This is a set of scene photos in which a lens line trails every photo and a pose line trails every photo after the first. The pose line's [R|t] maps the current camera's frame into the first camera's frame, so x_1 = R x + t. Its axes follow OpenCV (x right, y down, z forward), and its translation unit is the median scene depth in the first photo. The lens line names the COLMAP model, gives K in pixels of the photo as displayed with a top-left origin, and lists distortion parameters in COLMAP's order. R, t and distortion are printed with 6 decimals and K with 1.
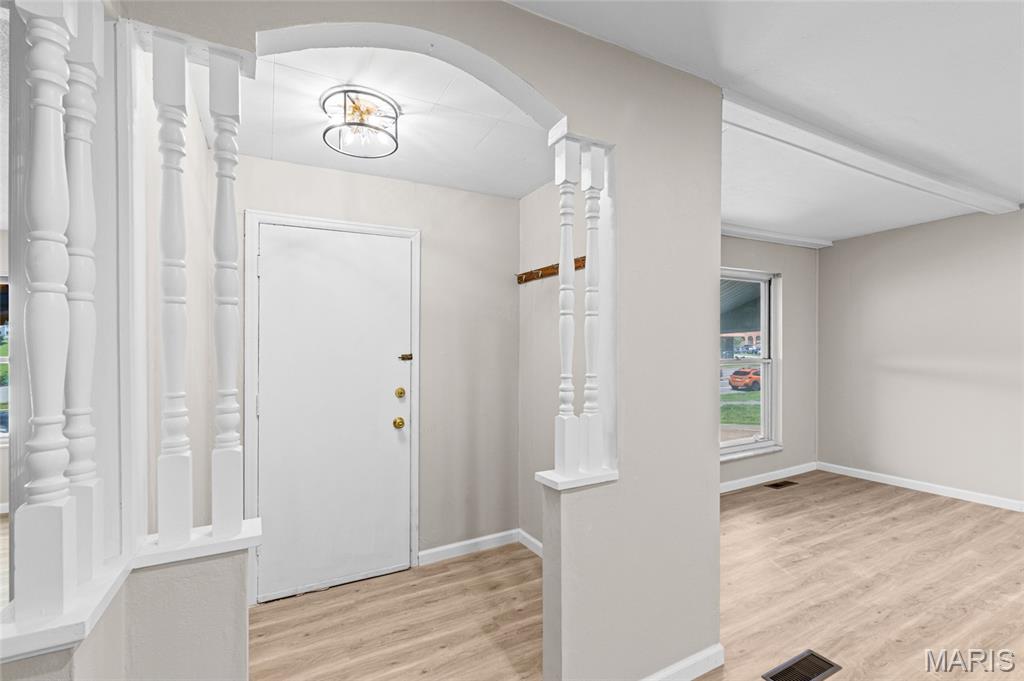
lens RADIAL K [[465.2, 0, 508.0], [0, 465.2, 342.2], [0, 0, 1]] dist [-0.003420, 0.000088]
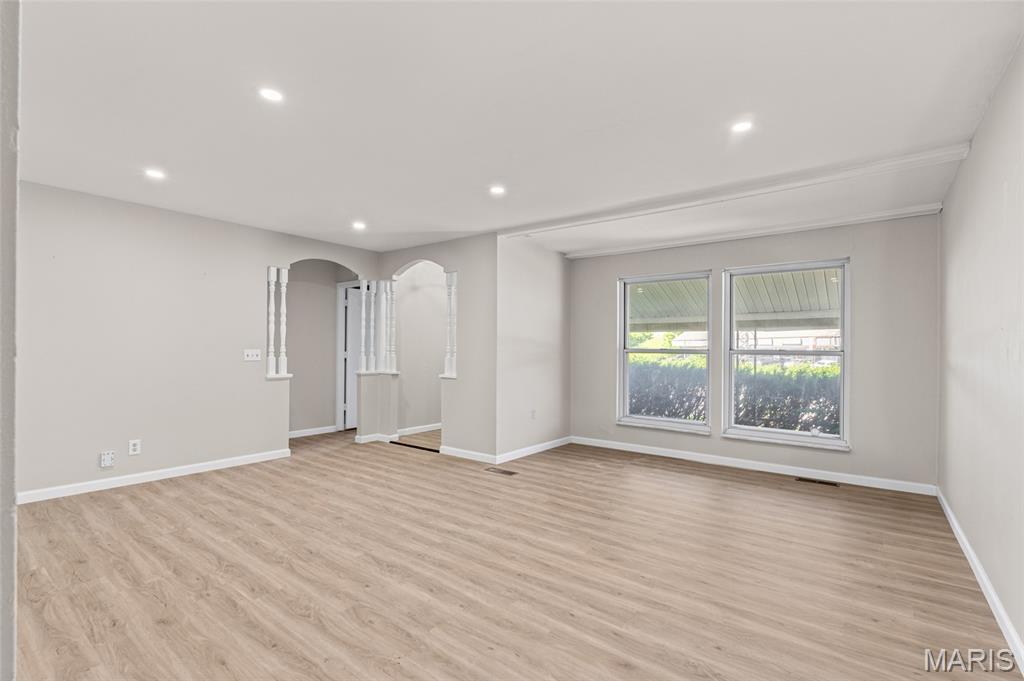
lens RADIAL K [[465.2, 0, 517.4], [0, 465.2, 343.5], [0, 0, 1]] dist [-0.003420, 0.000088]
pose [[0.415046, 0.003477, -0.909794, 2.335920], [-0.005666, 0.999983, 0.001237, 0.041307], [0.909783, 0.004642, 0.415059, 0.065933]]
